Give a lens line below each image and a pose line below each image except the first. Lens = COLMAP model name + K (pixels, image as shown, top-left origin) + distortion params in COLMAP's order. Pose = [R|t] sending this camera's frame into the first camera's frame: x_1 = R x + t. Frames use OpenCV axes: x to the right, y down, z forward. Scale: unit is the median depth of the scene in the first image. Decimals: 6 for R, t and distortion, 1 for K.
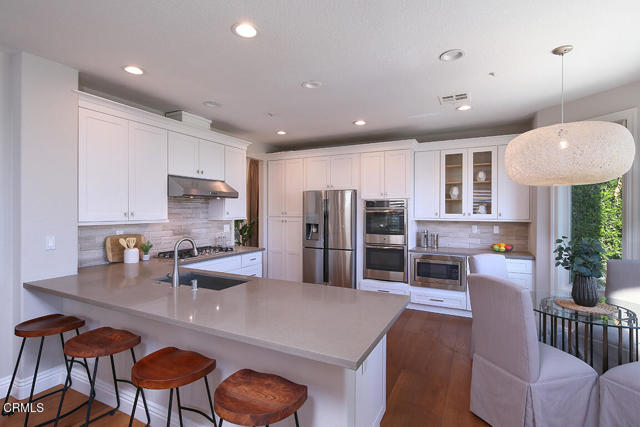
lens RADIAL K [[309.7, 0, 322.2], [0, 309.7, 212.2], [0, 0, 1]] dist [-0.001259, -0.001025]
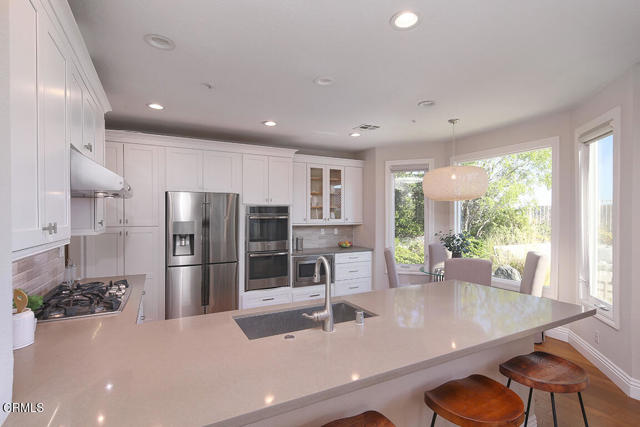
lens RADIAL K [[309.7, 0, 322.2], [0, 309.7, 212.2], [0, 0, 1]] dist [-0.001259, -0.001025]
pose [[0.588014, 0.005122, 0.808834, -0.499418], [0.006519, 0.999917, -0.011072, -0.007611], [-0.808824, 0.011783, 0.587932, 0.292838]]
